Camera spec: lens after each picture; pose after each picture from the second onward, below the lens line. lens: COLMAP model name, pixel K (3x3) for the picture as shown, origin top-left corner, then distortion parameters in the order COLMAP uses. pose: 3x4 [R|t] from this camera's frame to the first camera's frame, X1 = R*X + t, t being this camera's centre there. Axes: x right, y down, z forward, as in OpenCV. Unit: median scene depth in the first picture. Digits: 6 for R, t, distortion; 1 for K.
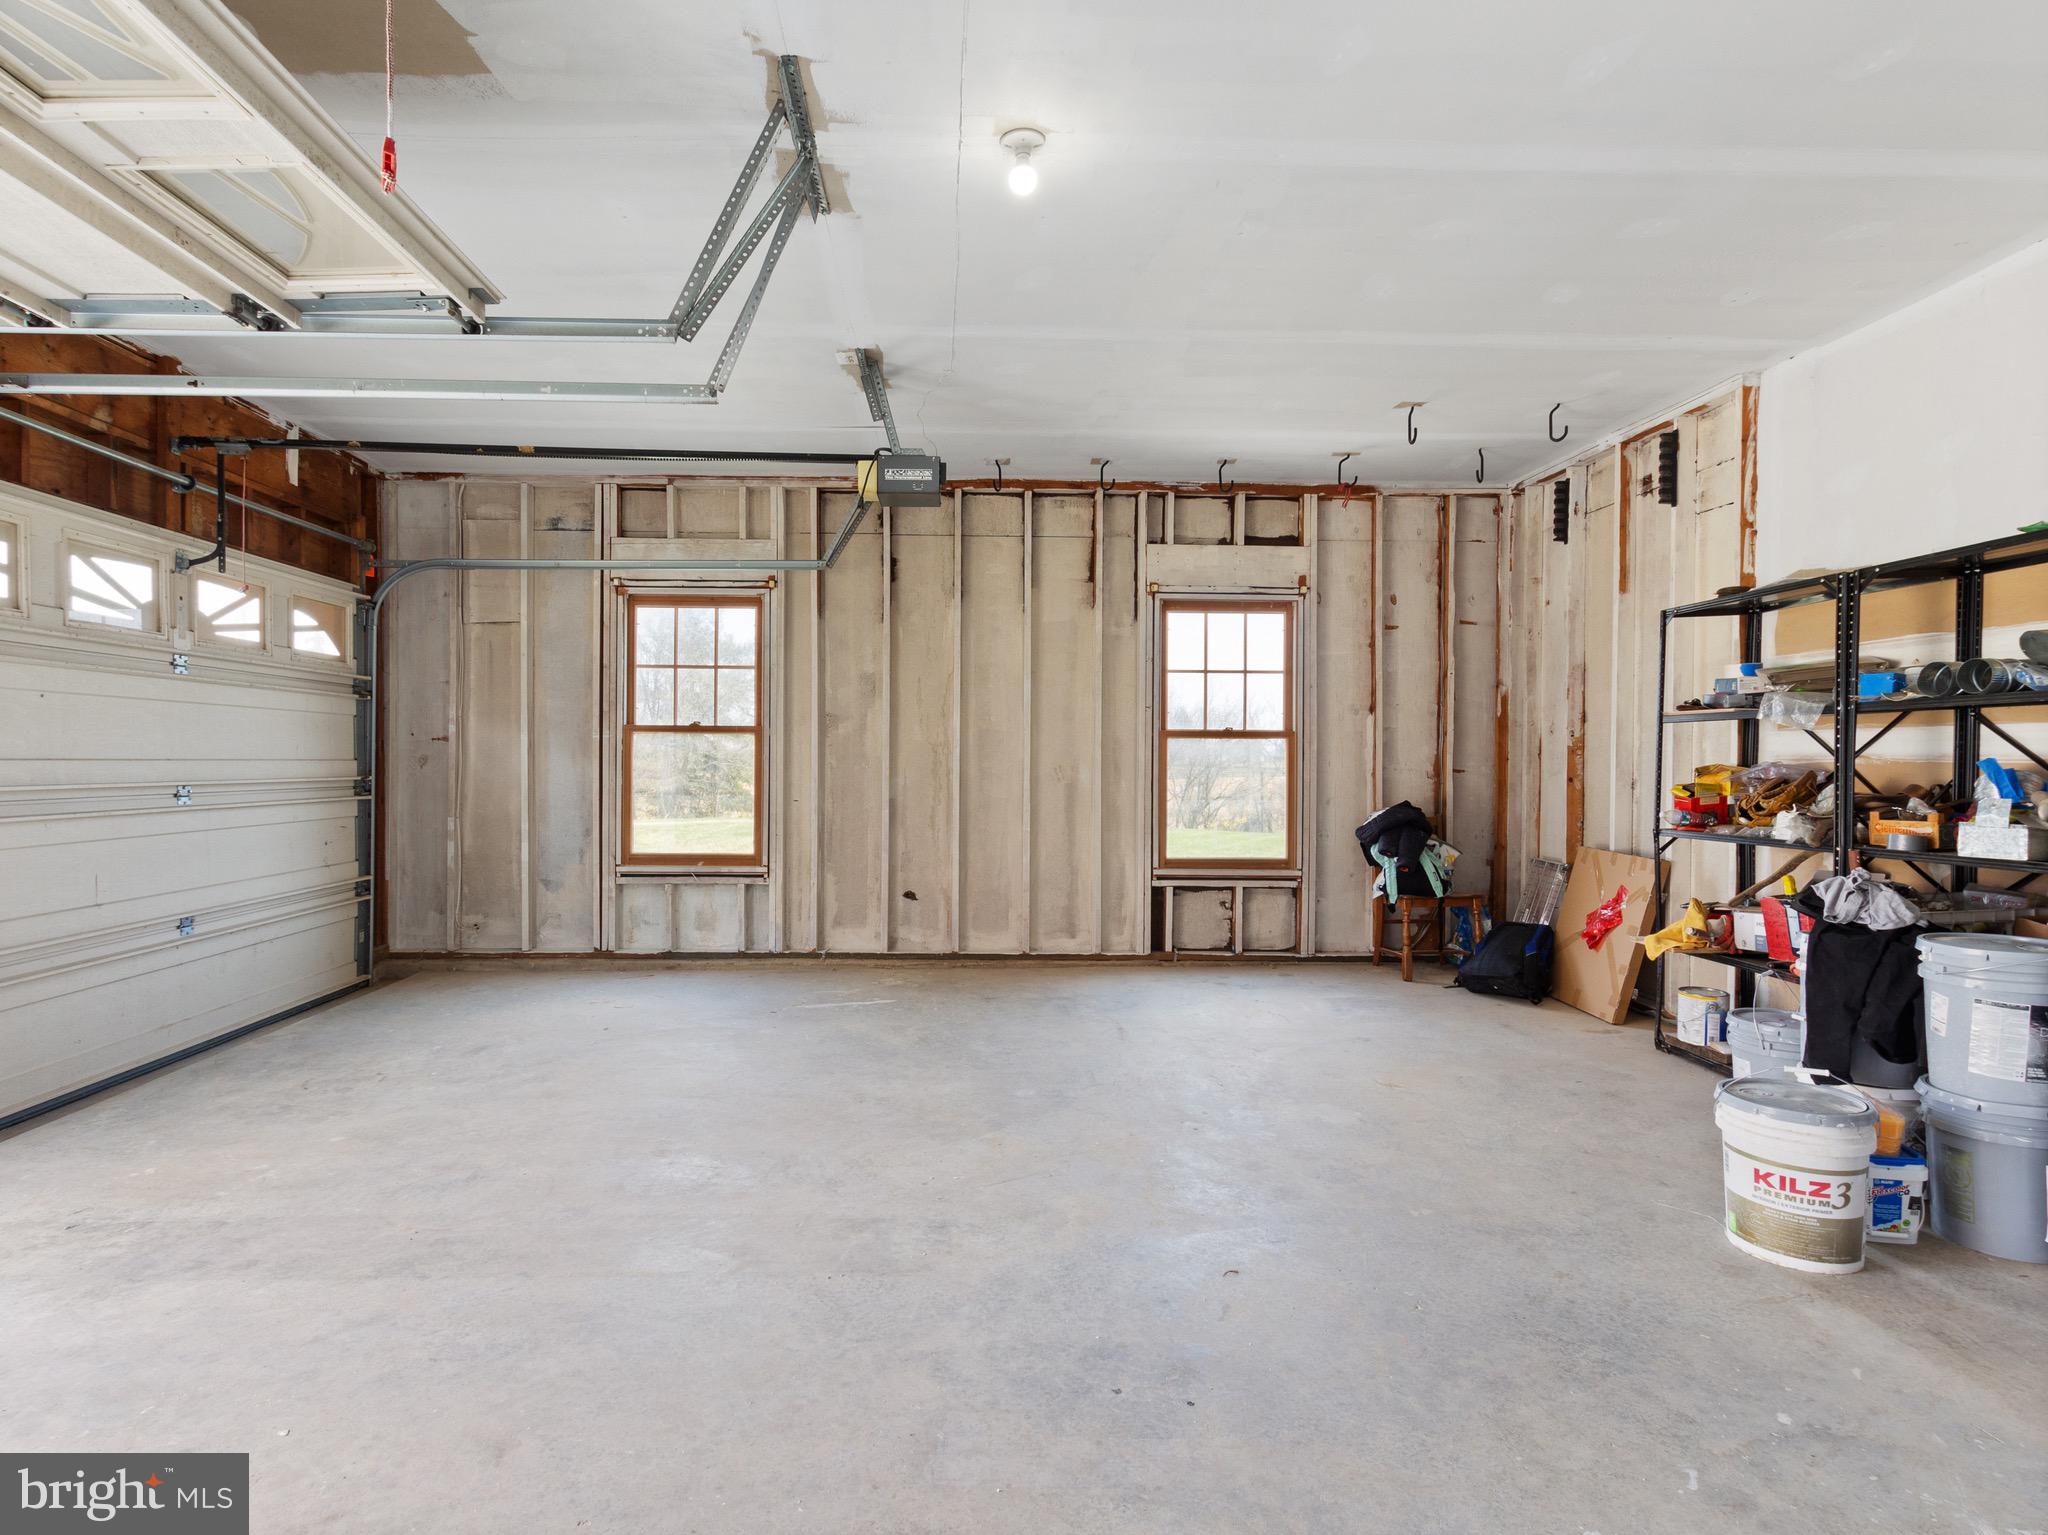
lens RADIAL K [[1078.7, 0, 1014.2], [0, 1078.7, 768.8], [0, 0, 1]] dist [-0.014139, -0.000693]
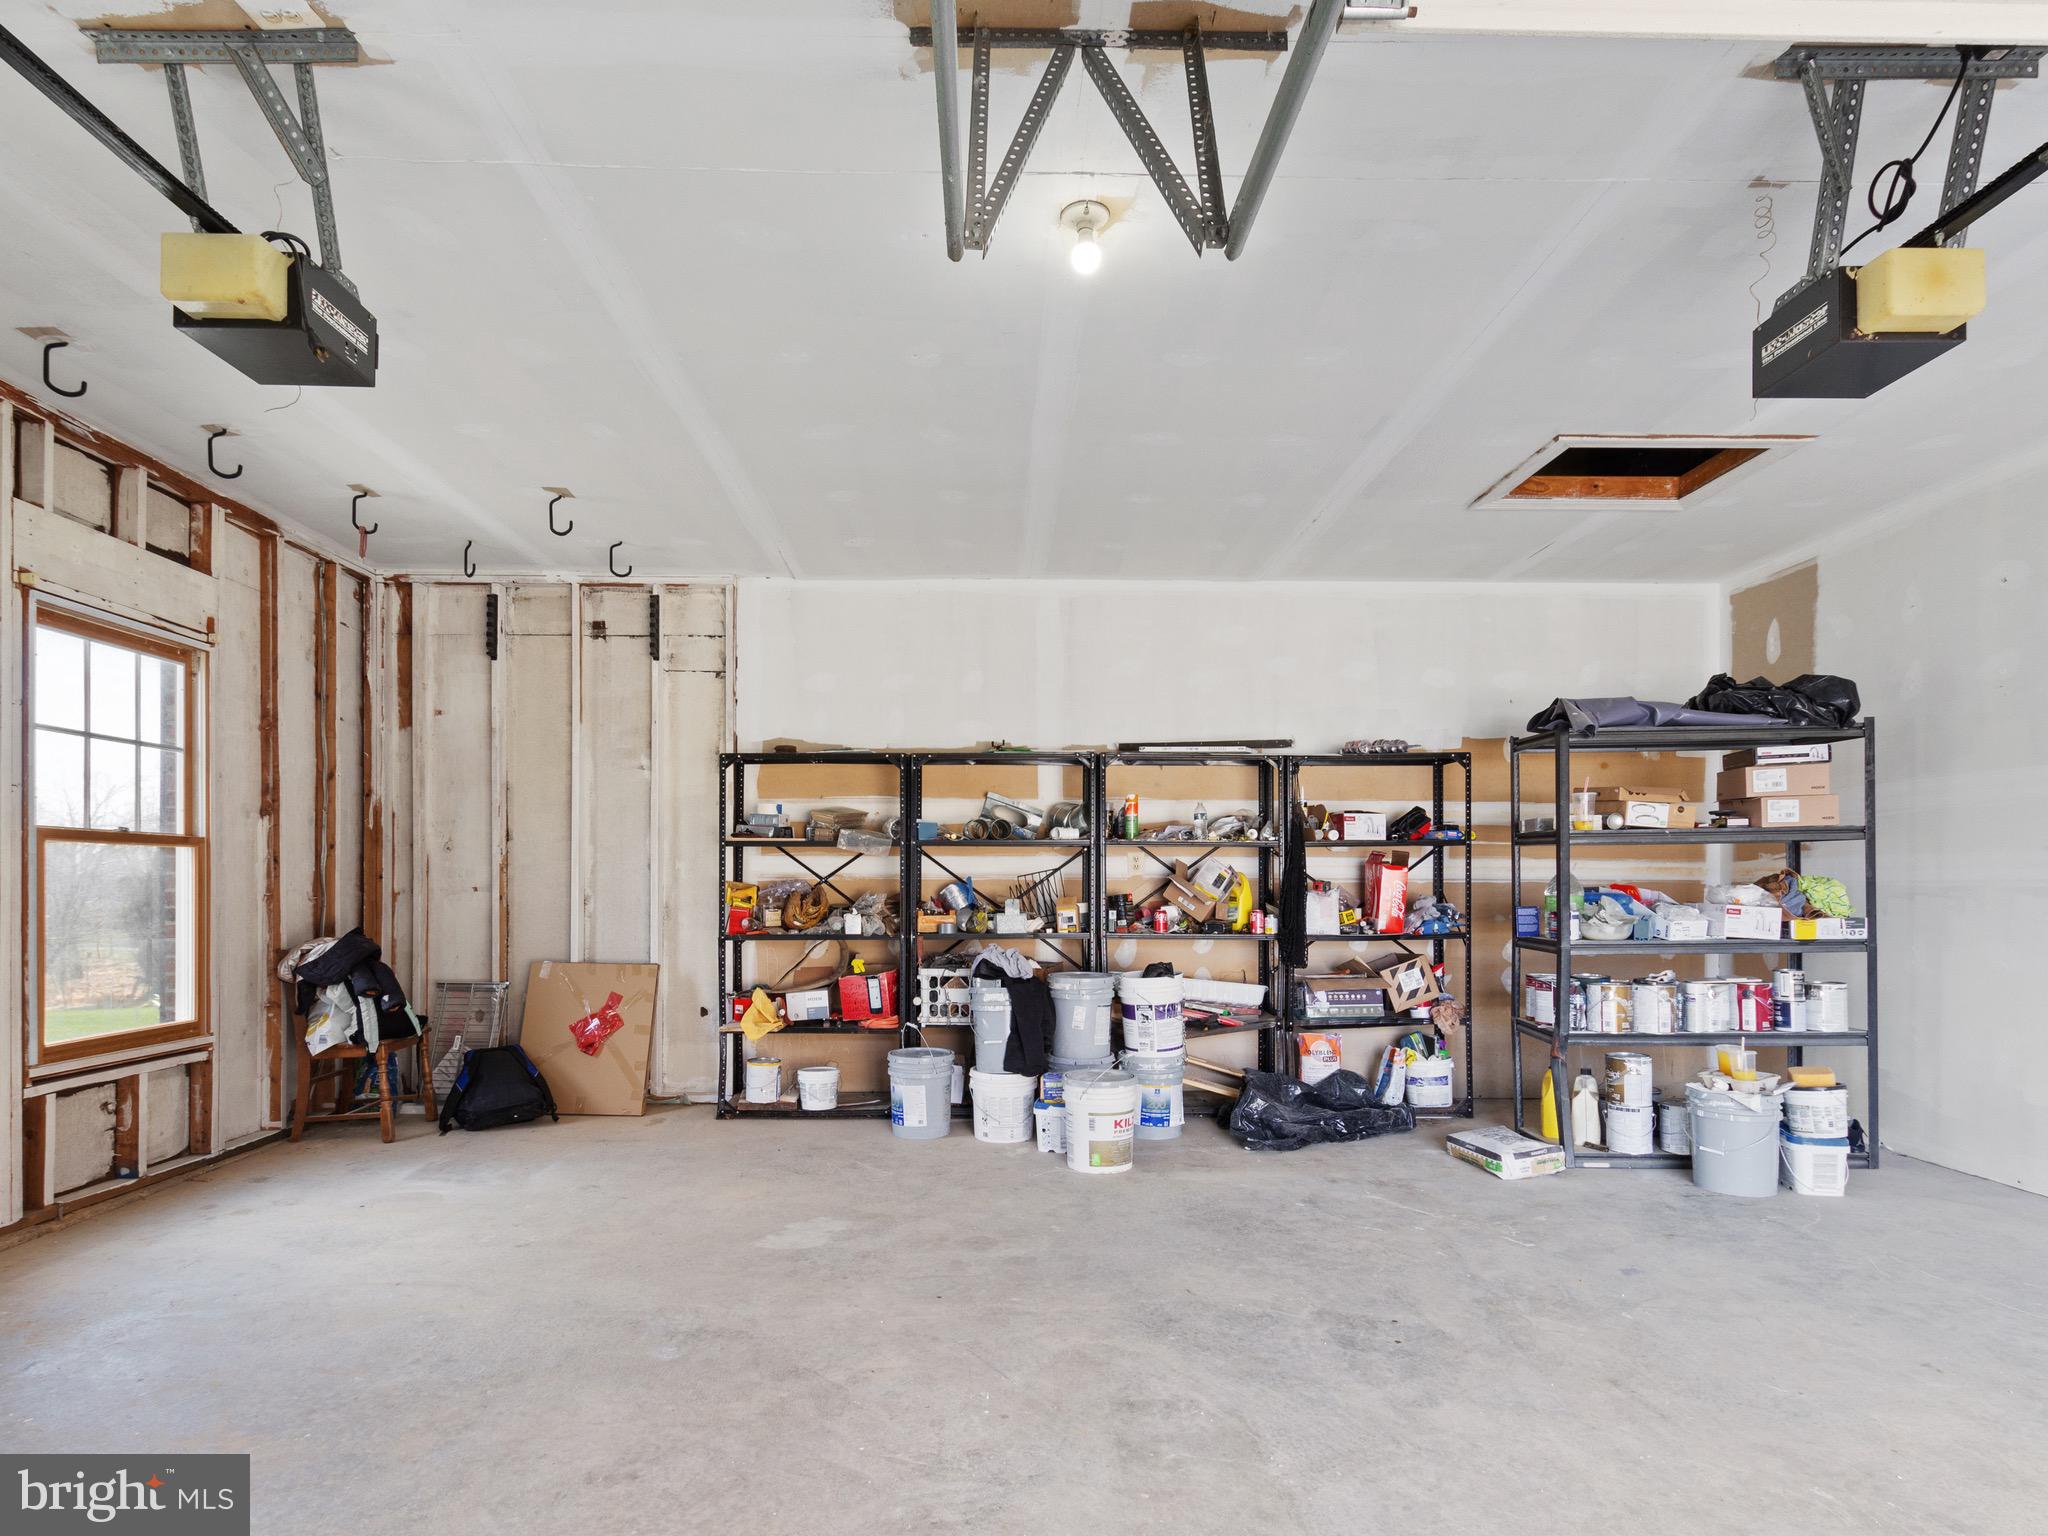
lens RADIAL K [[1078.7, 0, 964.6], [0, 1078.7, 877.2], [0, 0, 1]] dist [-0.014139, -0.000693]
pose [[0.039109, 0.001228, 0.999234, -0.415940], [0.007524, 0.999971, -0.001523, -0.003848], [-0.999207, 0.007578, 0.039099, 0.479188]]
